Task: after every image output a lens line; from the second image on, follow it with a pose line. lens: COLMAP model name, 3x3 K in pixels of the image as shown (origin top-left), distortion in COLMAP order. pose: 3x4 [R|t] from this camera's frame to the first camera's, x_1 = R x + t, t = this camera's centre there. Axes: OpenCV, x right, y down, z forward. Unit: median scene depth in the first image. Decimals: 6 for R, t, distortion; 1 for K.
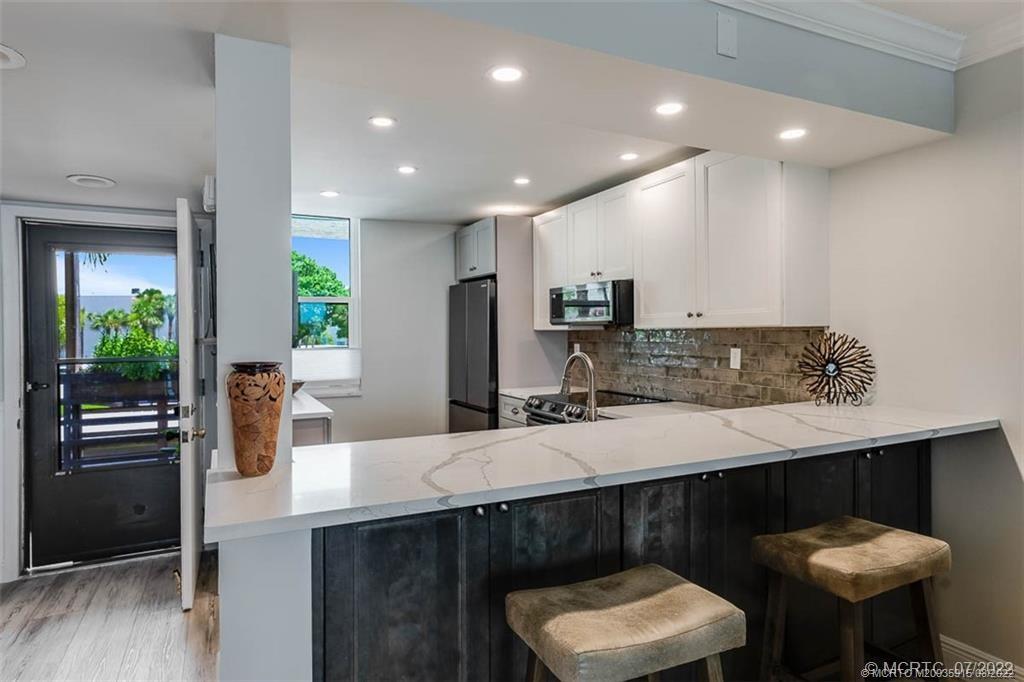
lens RADIAL K [[594.0, 0, 512.0], [0, 594.0, 341.0], [0, 0, 1]] dist [0.000454, 0.000103]
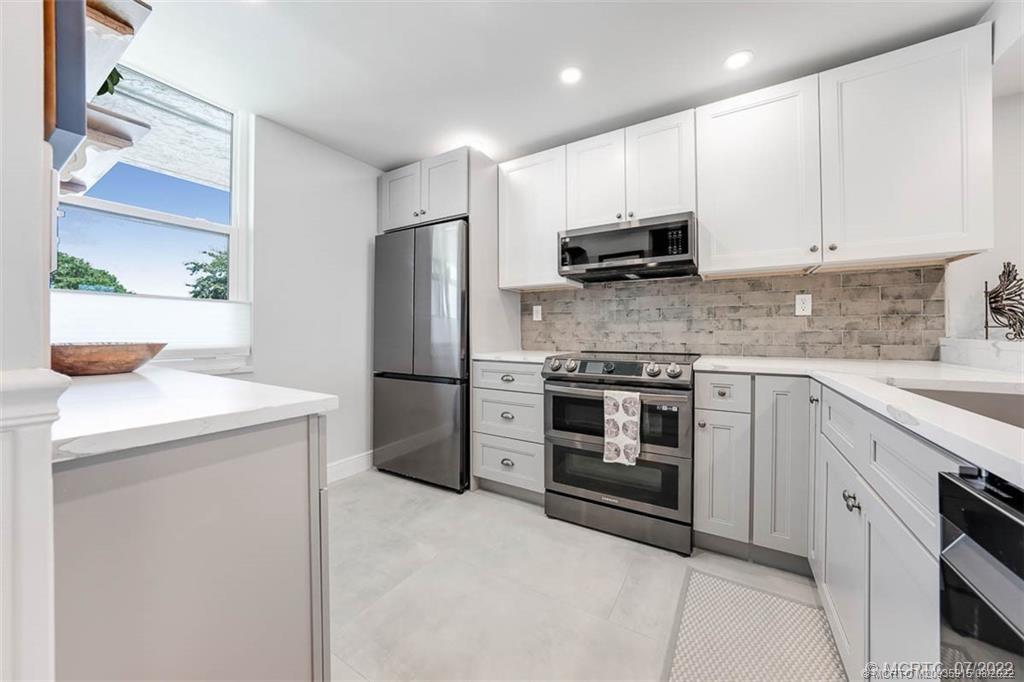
lens RADIAL K [[359.1, 0, 514.2], [0, 359.1, 330.6], [0, 0, 1]] dist [-0.017950, 0.000254]
pose [[0.842046, 0.011218, 0.539289, -0.262322], [0.001806, 0.999719, -0.023617, 0.065299], [-0.539403, 0.020860, 0.841789, 0.589466]]
